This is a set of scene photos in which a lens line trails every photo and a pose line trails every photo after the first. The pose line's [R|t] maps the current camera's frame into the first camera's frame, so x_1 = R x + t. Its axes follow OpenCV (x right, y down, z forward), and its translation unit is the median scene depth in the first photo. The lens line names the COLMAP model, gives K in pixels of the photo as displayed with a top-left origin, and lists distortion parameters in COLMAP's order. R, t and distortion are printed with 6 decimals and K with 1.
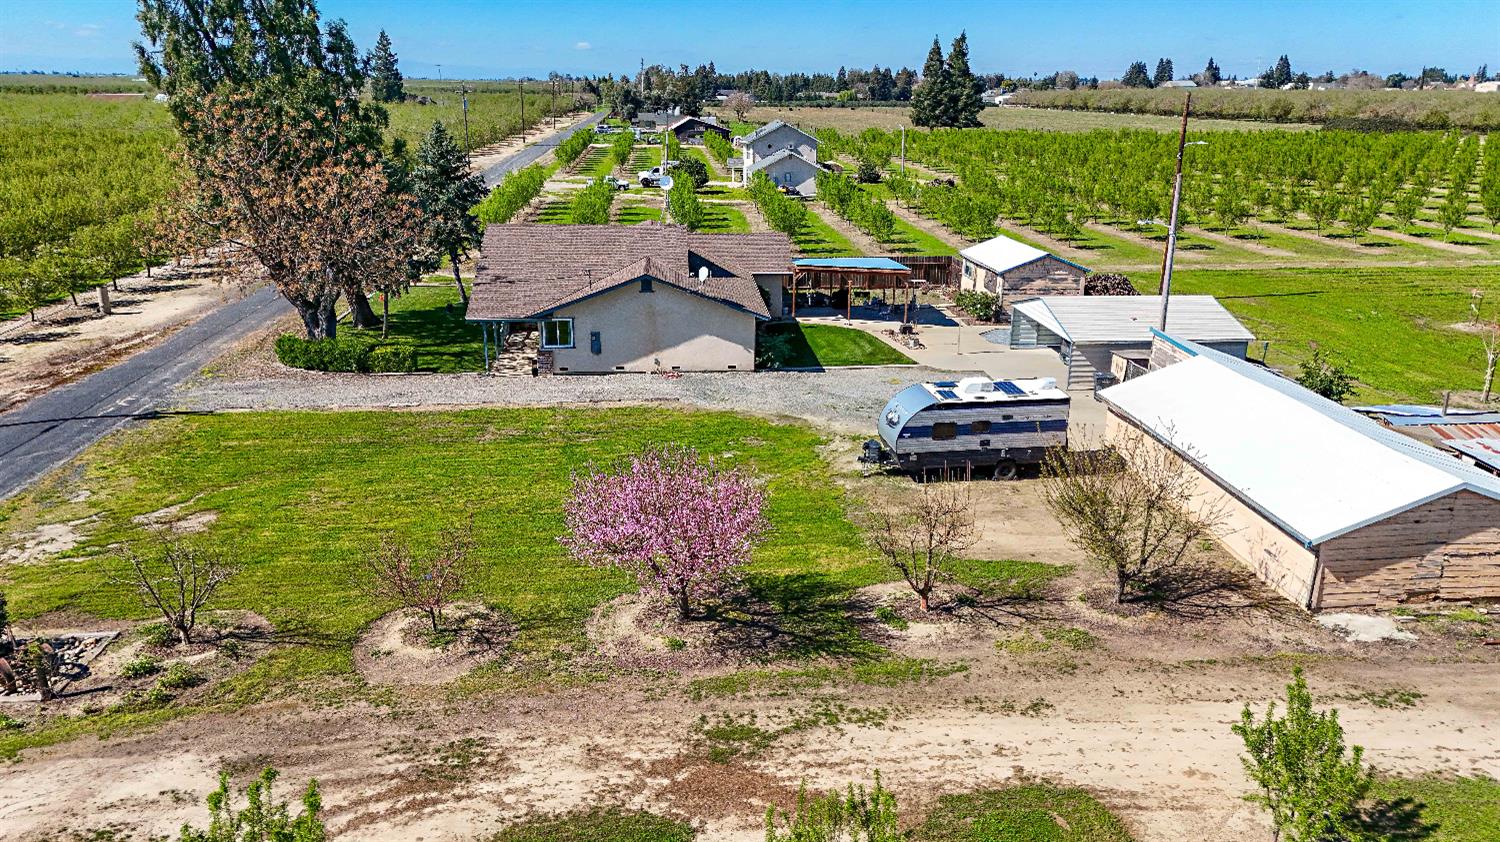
lens RADIAL K [[1094.1, 0, 750.0], [0, 1094.1, 421.0], [0, 0, 1]] dist [0.083339, -0.079377]
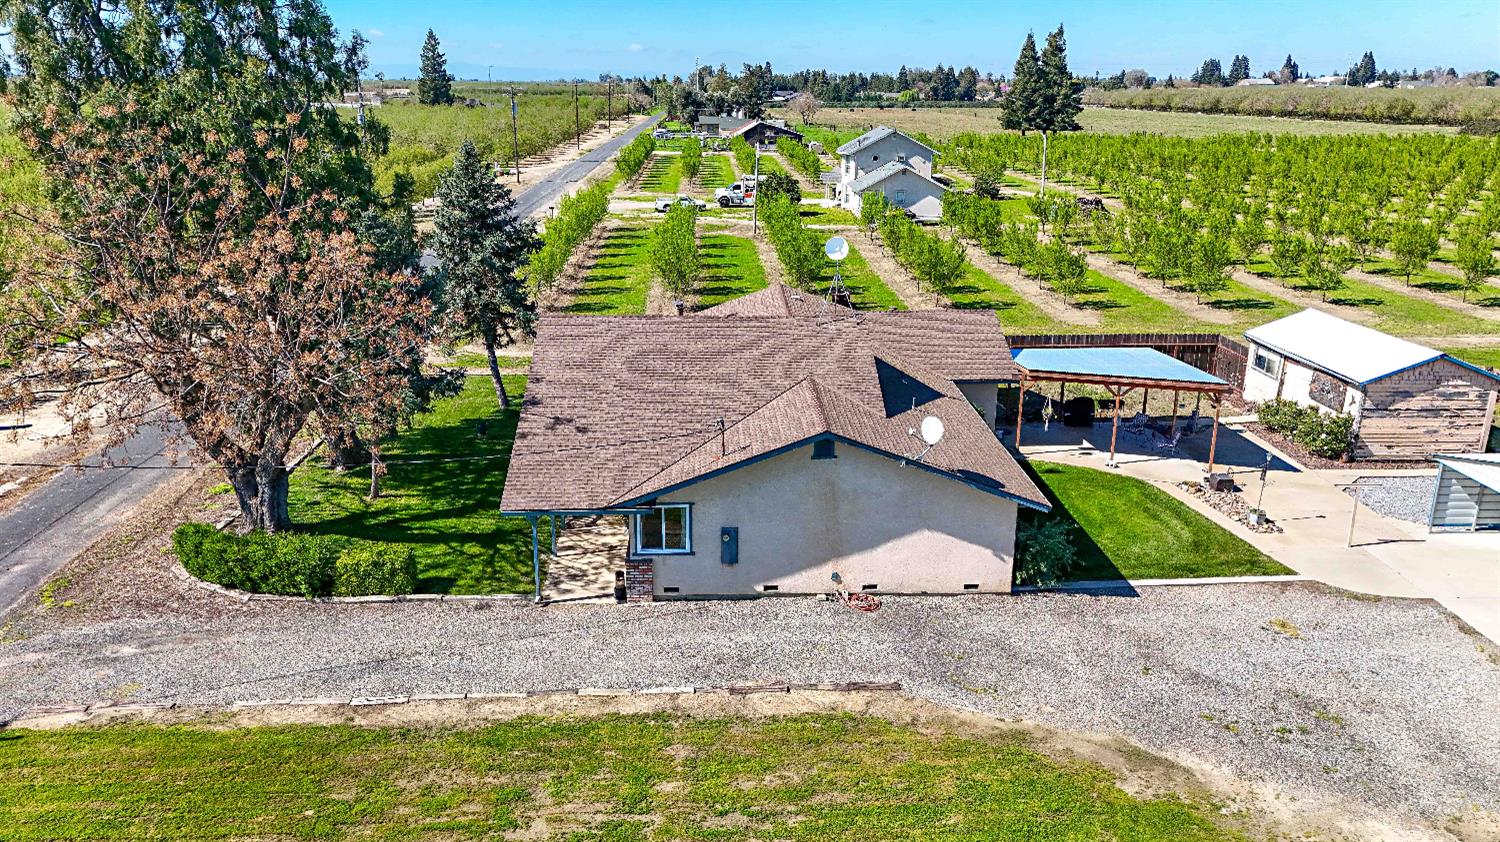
lens RADIAL K [[1094.1, 0, 750.0], [0, 1094.1, 421.0], [0, 0, 1]] dist [0.083339, -0.079377]
pose [[0.999114, 0.009130, -0.041080, -0.081537], [-0.009146, 0.999958, -0.000209, -0.101462], [0.041077, 0.000584, 0.999156, 0.333202]]
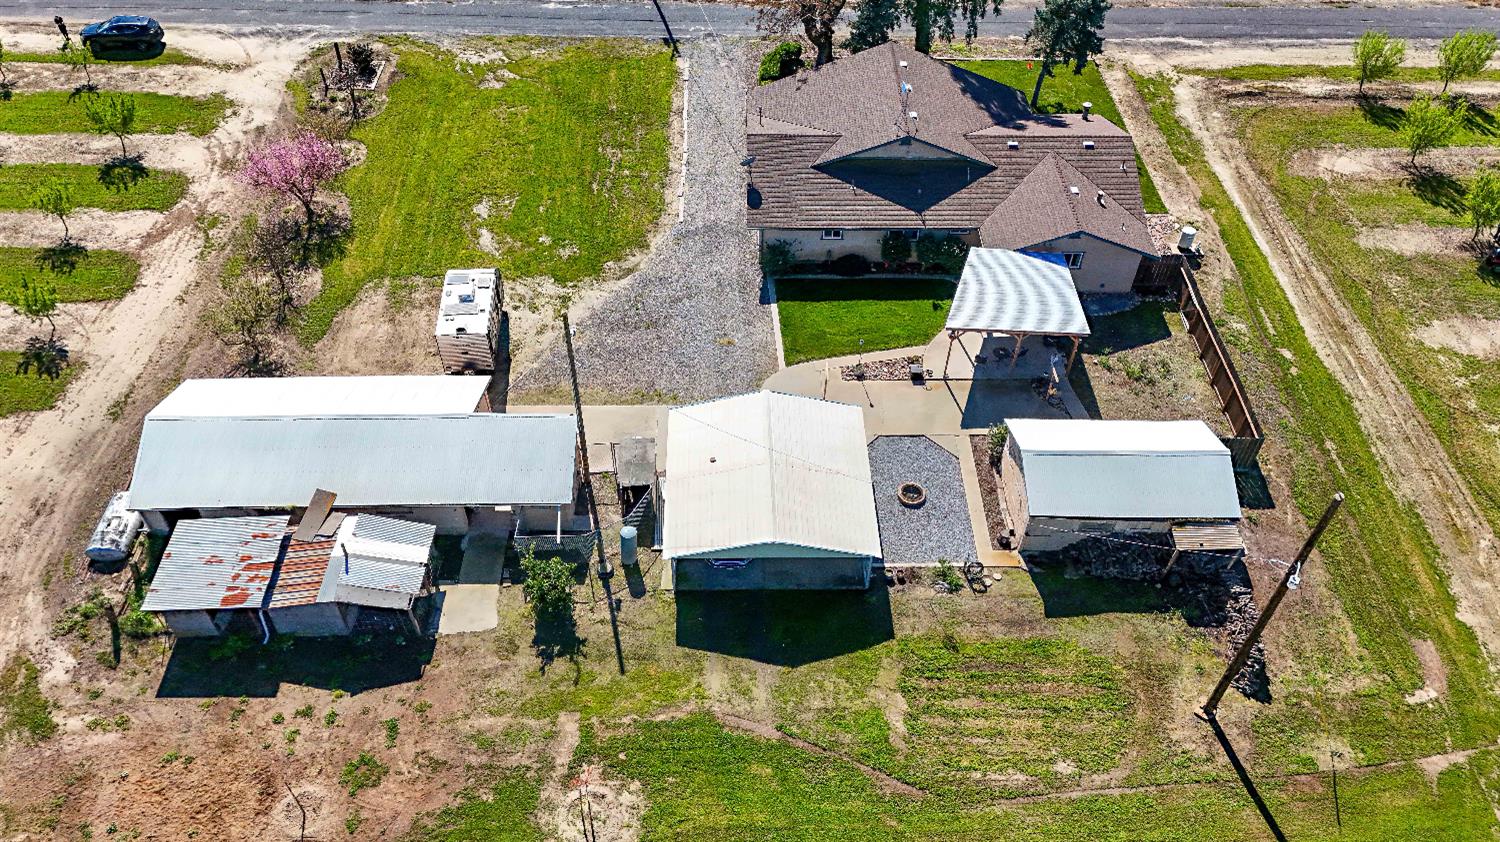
lens RADIAL K [[1094.1, 0, 750.0], [0, 1094.1, 421.0], [0, 0, 1]] dist [0.083339, -0.079377]
pose [[-0.072084, 0.709024, -0.701490, 0.714212], [-0.309418, 0.652724, 0.691529, -0.561412], [0.948190, 0.266902, 0.172334, 0.640639]]
